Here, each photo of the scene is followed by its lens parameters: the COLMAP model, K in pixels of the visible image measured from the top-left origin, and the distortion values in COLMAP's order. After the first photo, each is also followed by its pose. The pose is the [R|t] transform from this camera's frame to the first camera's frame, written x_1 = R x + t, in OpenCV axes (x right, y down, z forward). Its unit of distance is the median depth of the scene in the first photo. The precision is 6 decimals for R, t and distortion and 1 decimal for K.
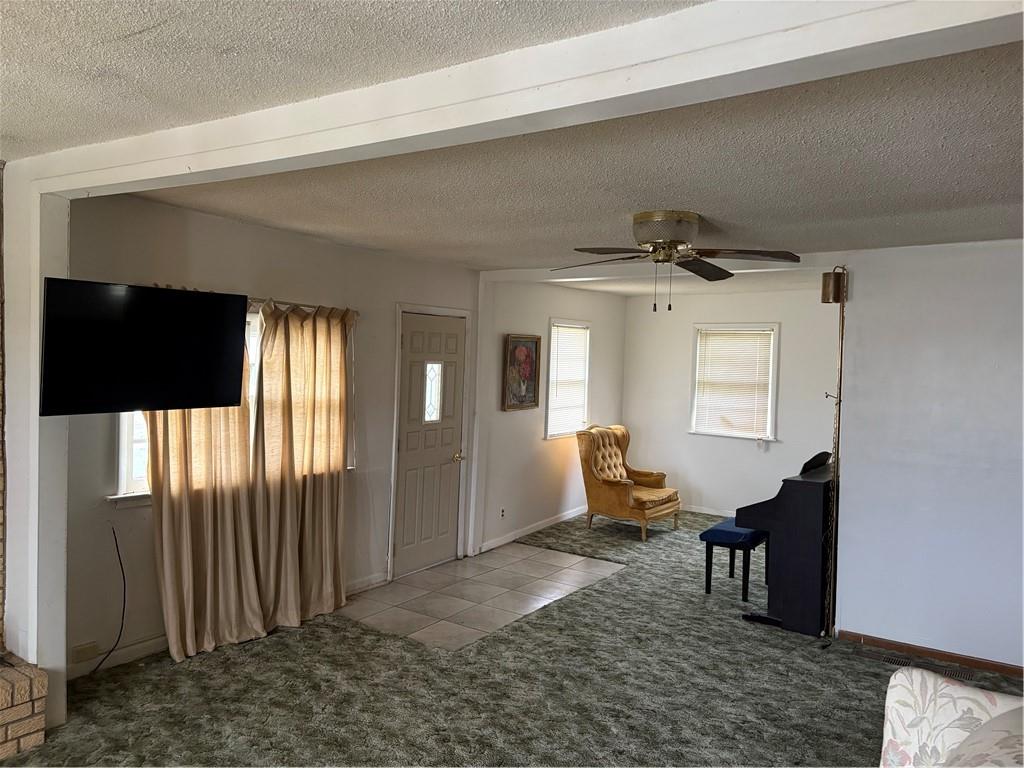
lens RADIAL K [[772.2, 0, 507.0], [0, 772.2, 386.0], [0, 0, 1]] dist [0.033084, -0.030562]
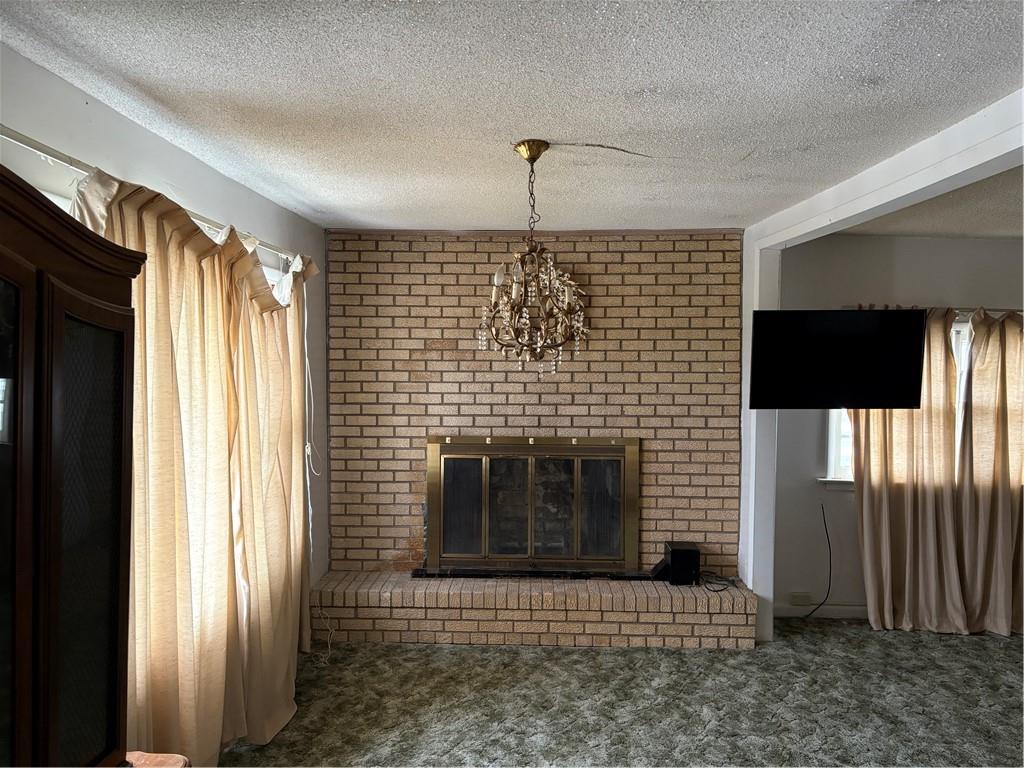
lens RADIAL K [[772.2, 0, 507.0], [0, 772.2, 386.0], [0, 0, 1]] dist [0.033084, -0.030562]
pose [[0.554666, 0.010794, -0.832003, 0.212392], [-0.020370, 0.999792, -0.000609, 0.004973], [0.831824, 0.017286, 0.554771, -0.091436]]
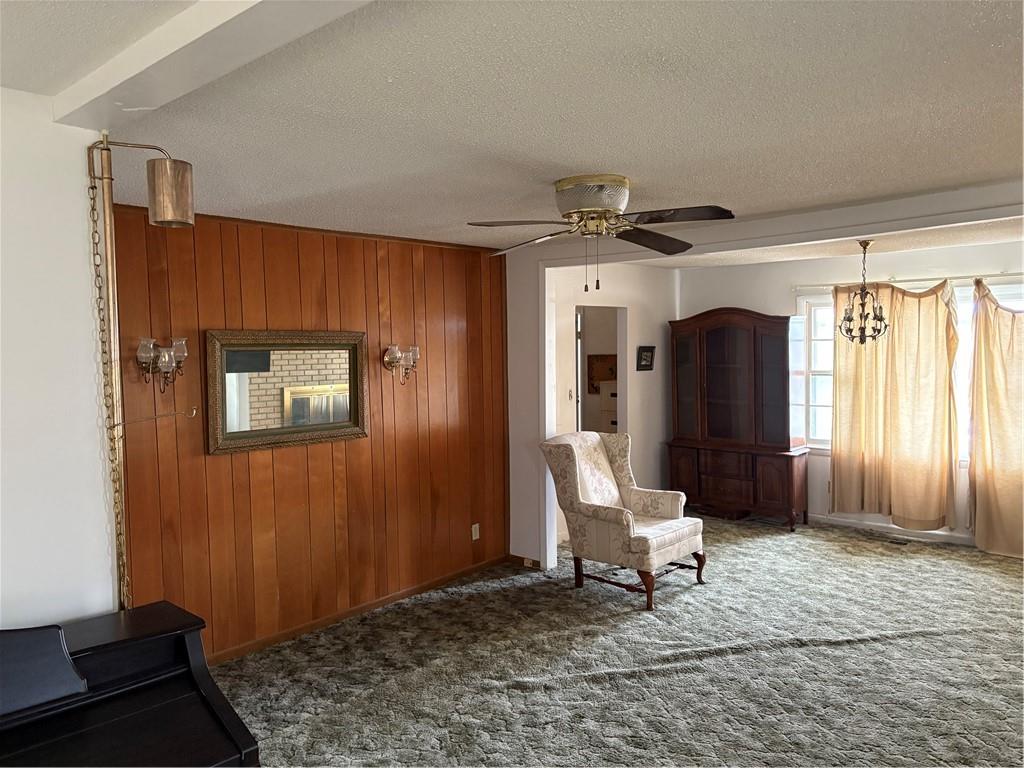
lens RADIAL K [[772.2, 0, 507.0], [0, 772.2, 386.0], [0, 0, 1]] dist [0.033084, -0.030562]
pose [[-0.994641, -0.019013, 0.101622, 0.169009], [-0.009691, 0.995762, 0.091450, -0.052949], [-0.102930, 0.089975, -0.990611, 1.523598]]
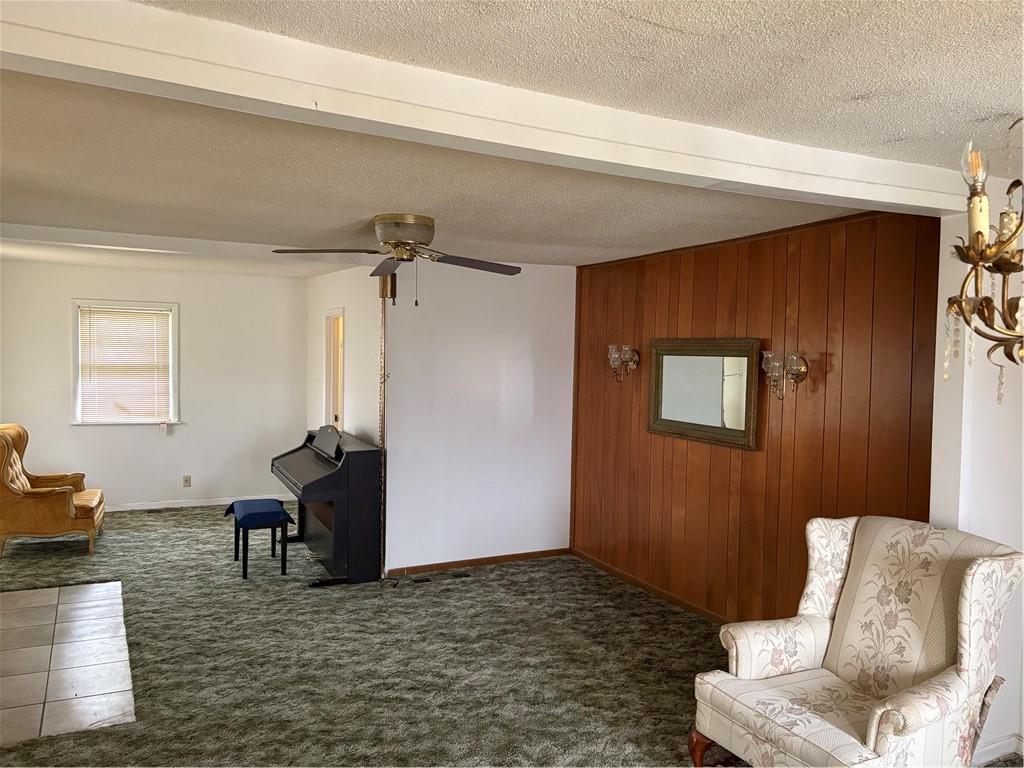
lens RADIAL K [[772.2, 0, 507.0], [0, 772.2, 386.0], [0, 0, 1]] dist [0.033084, -0.030562]
pose [[0.477907, -0.056002, 0.876624, -0.552707], [0.025910, 0.998430, 0.049659, -0.025639], [-0.878028, -0.001019, 0.478607, 0.287961]]
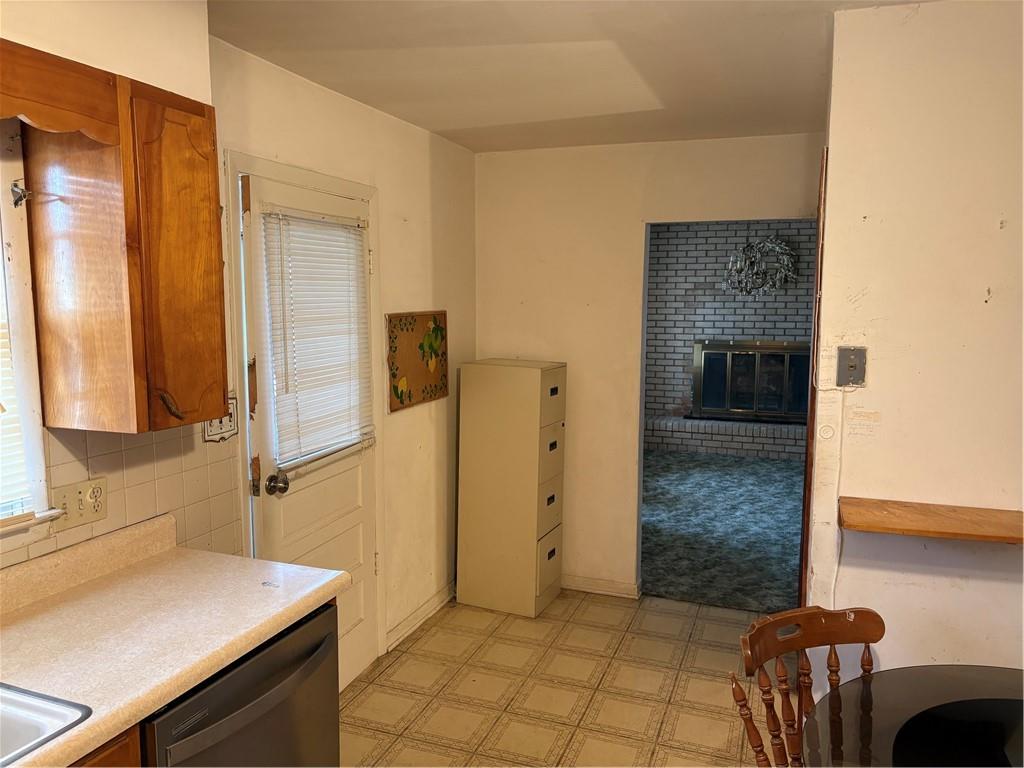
lens RADIAL K [[772.2, 0, 507.0], [0, 772.2, 386.0], [0, 0, 1]] dist [0.033084, -0.030562]
pose [[0.261304, 0.087618, -0.961272, 0.931029], [-0.029941, 0.996128, 0.082657, 0.047534], [0.964792, 0.007182, 0.262916, -0.505900]]
